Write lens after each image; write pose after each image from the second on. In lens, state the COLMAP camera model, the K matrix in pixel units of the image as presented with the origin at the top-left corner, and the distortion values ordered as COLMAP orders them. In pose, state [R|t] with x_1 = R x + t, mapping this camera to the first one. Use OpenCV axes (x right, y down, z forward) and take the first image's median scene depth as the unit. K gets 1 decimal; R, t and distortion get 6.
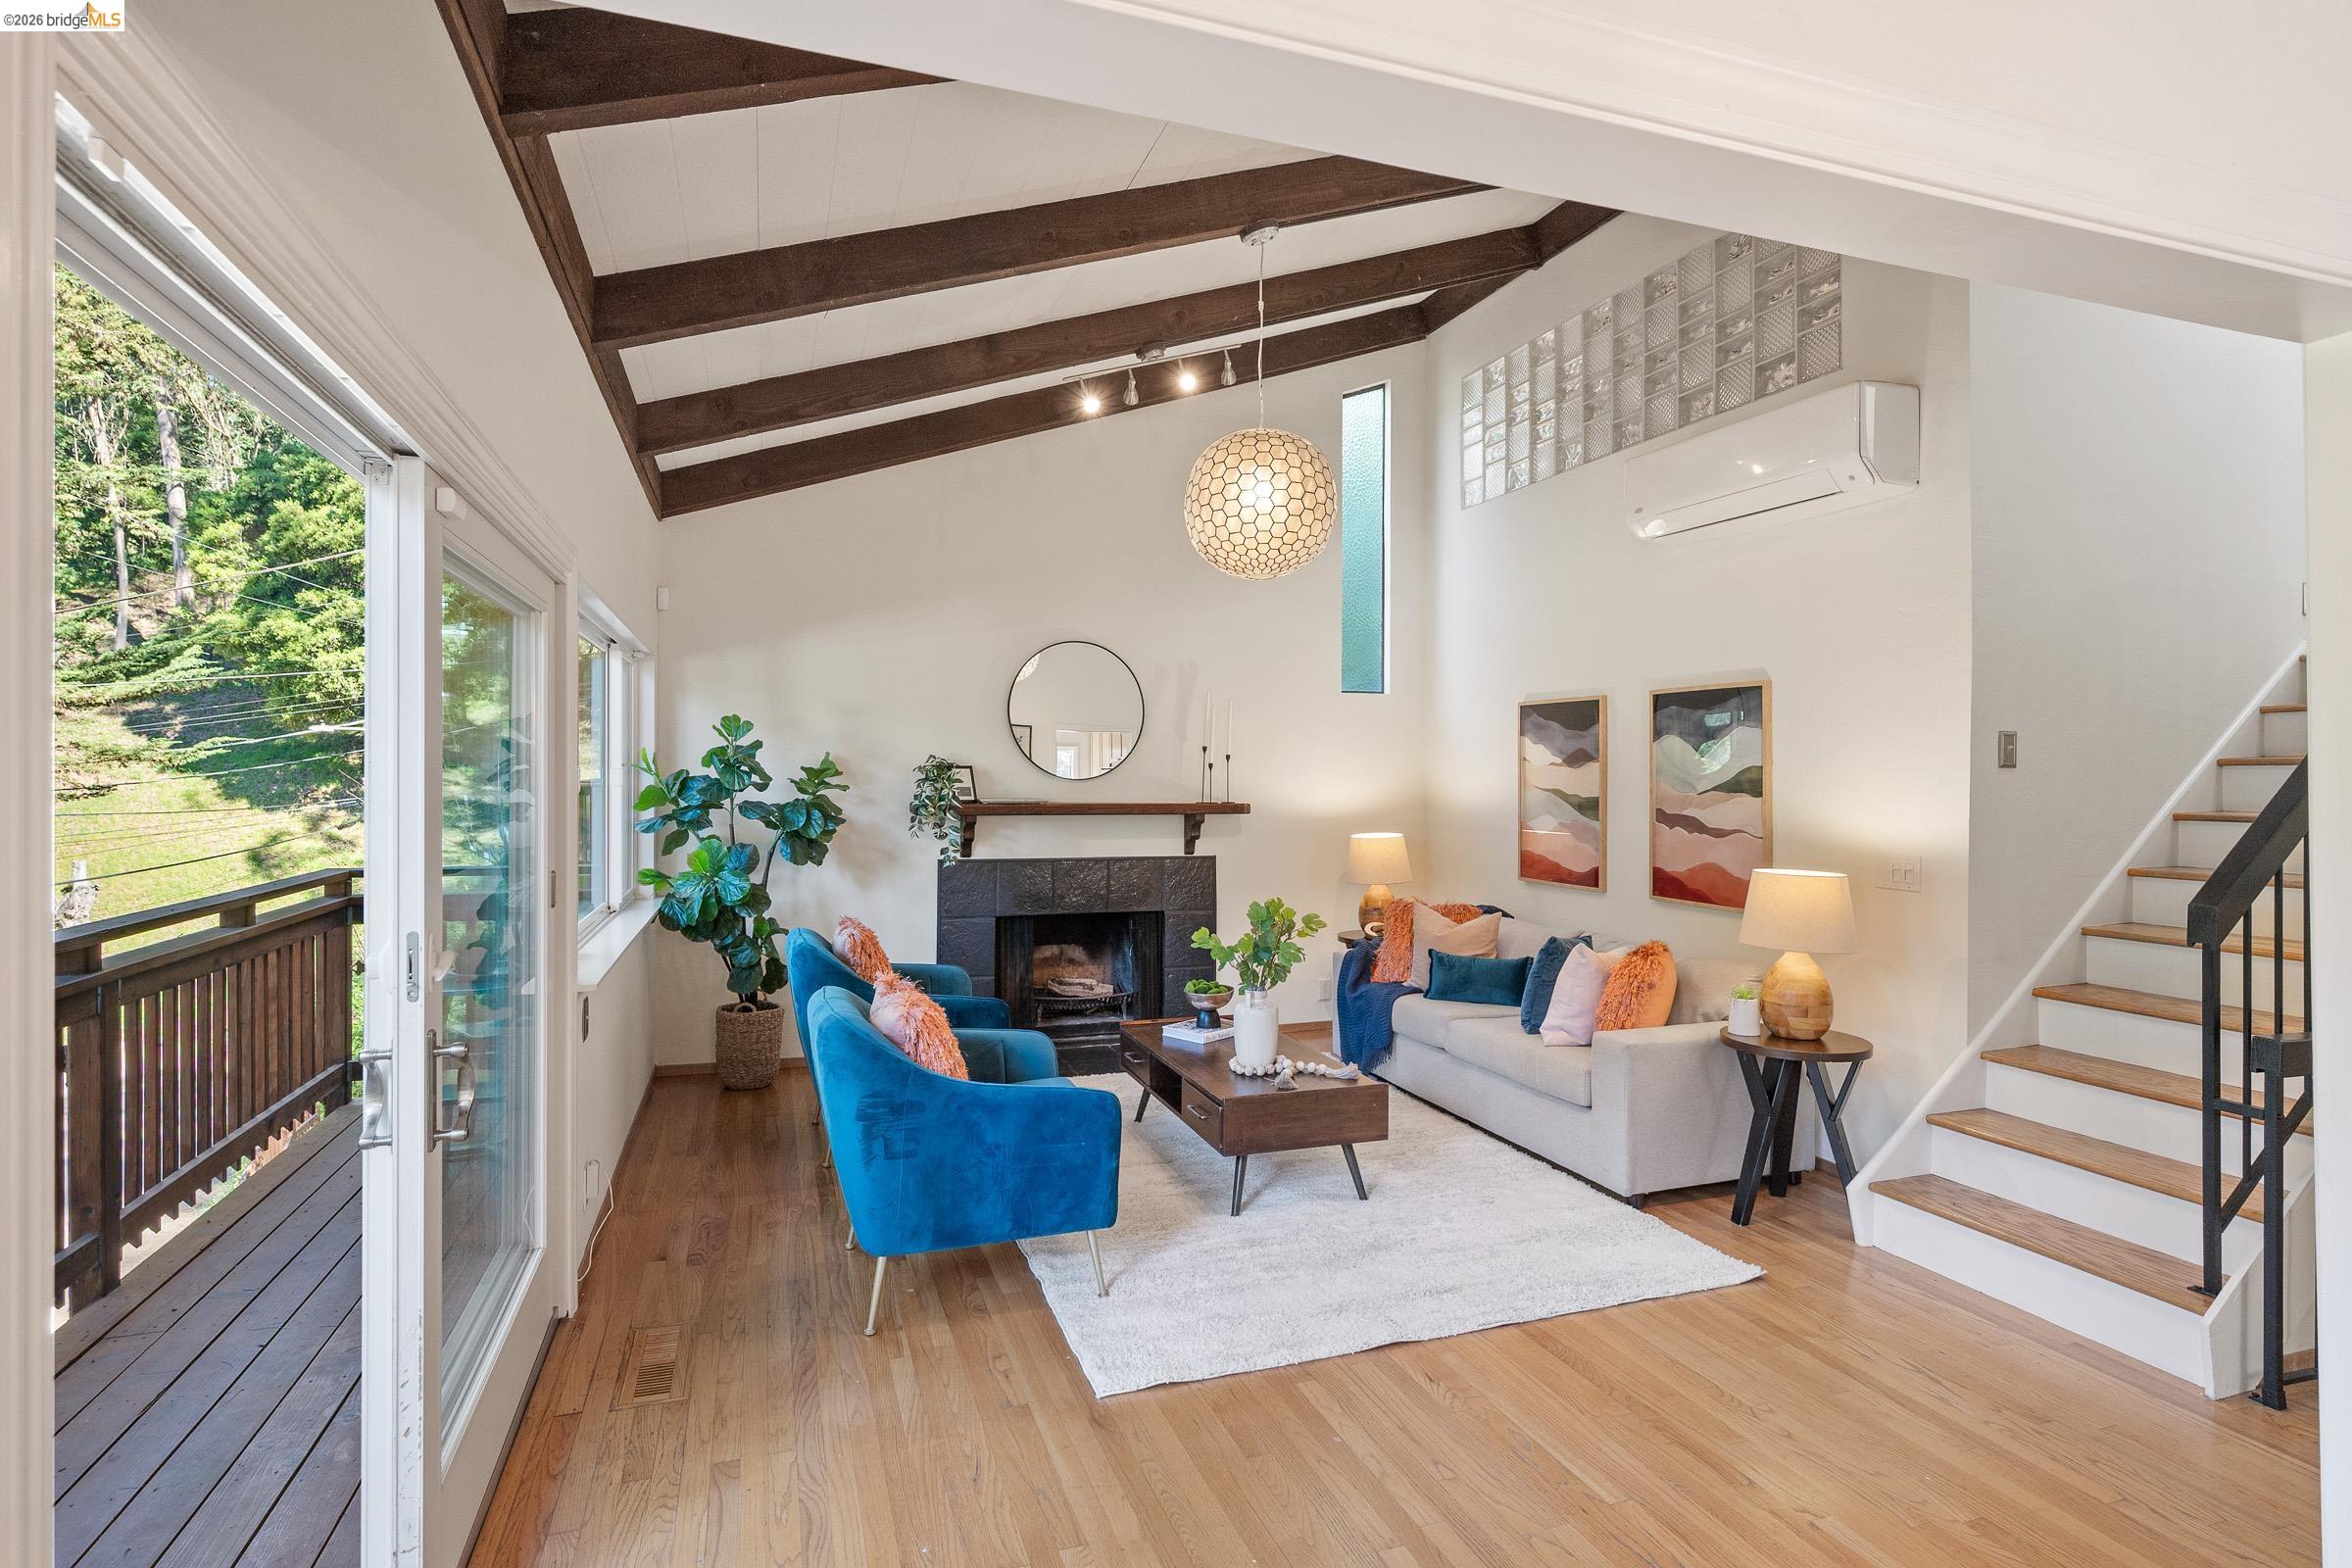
lens RADIAL K [[1146.7, 0, 1176.0], [0, 1146.7, 784.0], [0, 0, 1]] dist [0.002503, -0.000001]
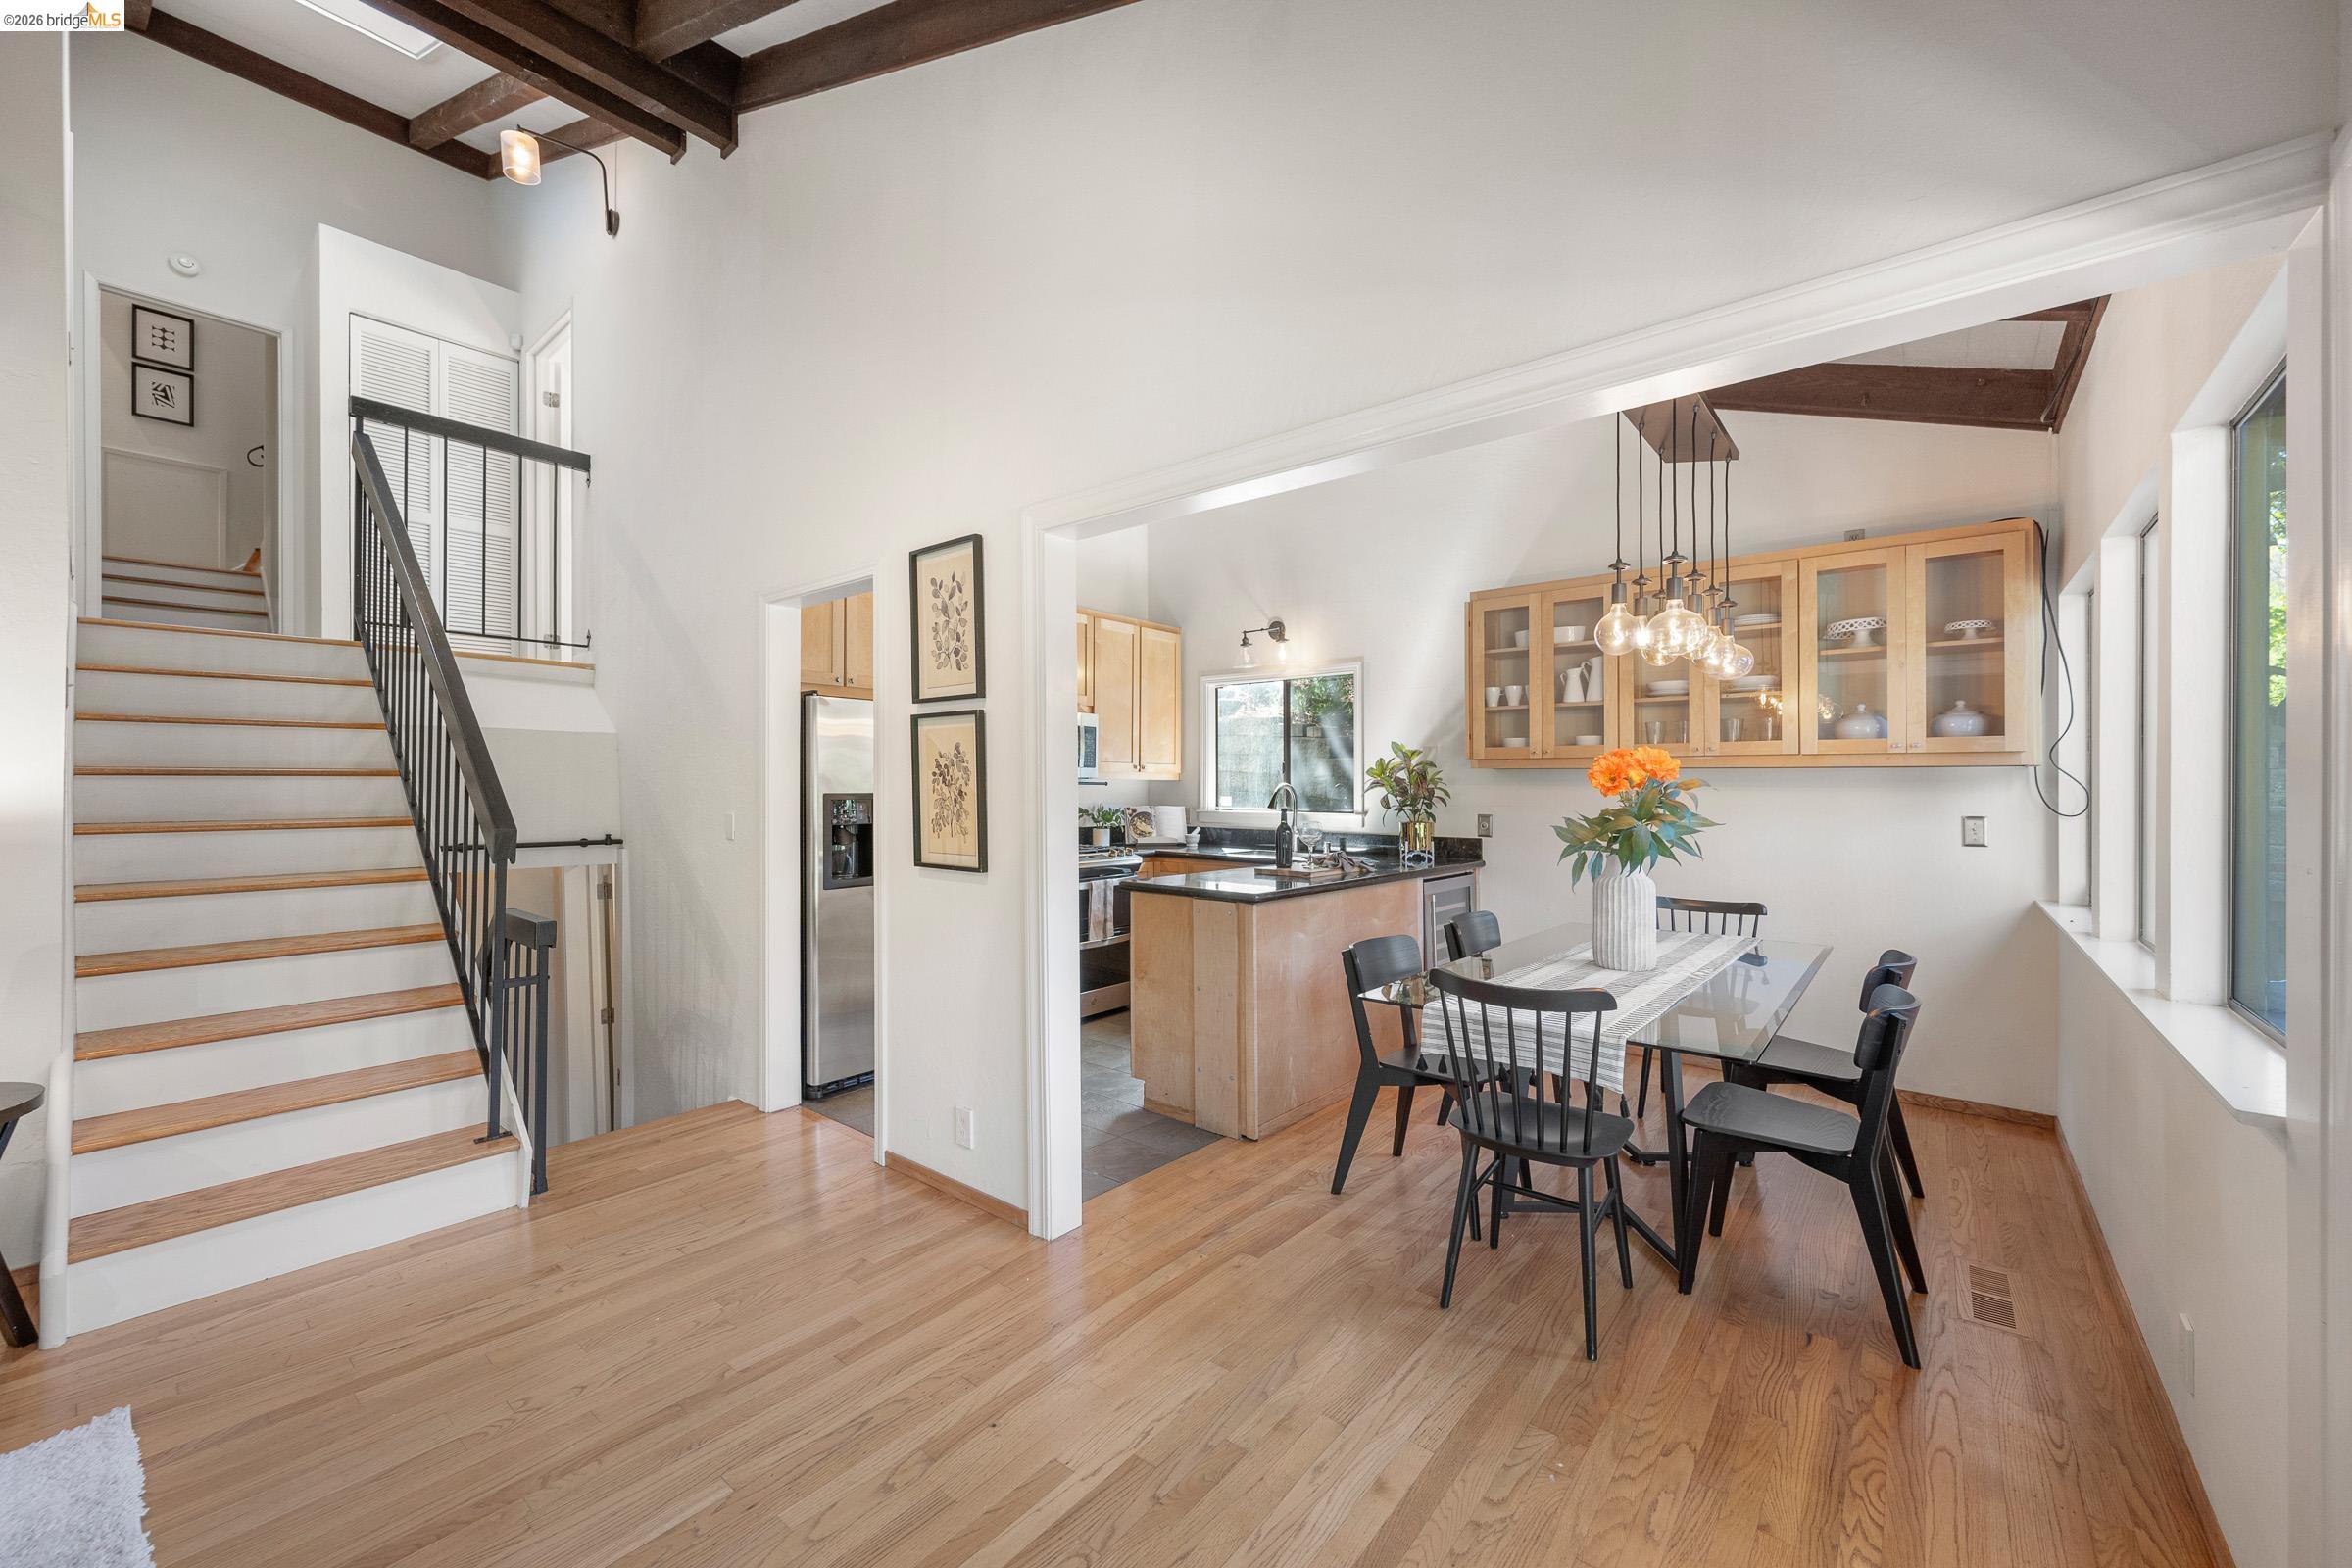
lens RADIAL K [[913.1, 0, 1169.4], [0, 913.1, 783.8], [0, 0, 1]] dist [-0.002001, -0.000461]
pose [[-0.509233, -0.007286, 0.860598, -0.191347], [0.001091, 0.999958, 0.009111, 0.025309], [-0.860628, 0.005579, -0.509204, 0.485090]]
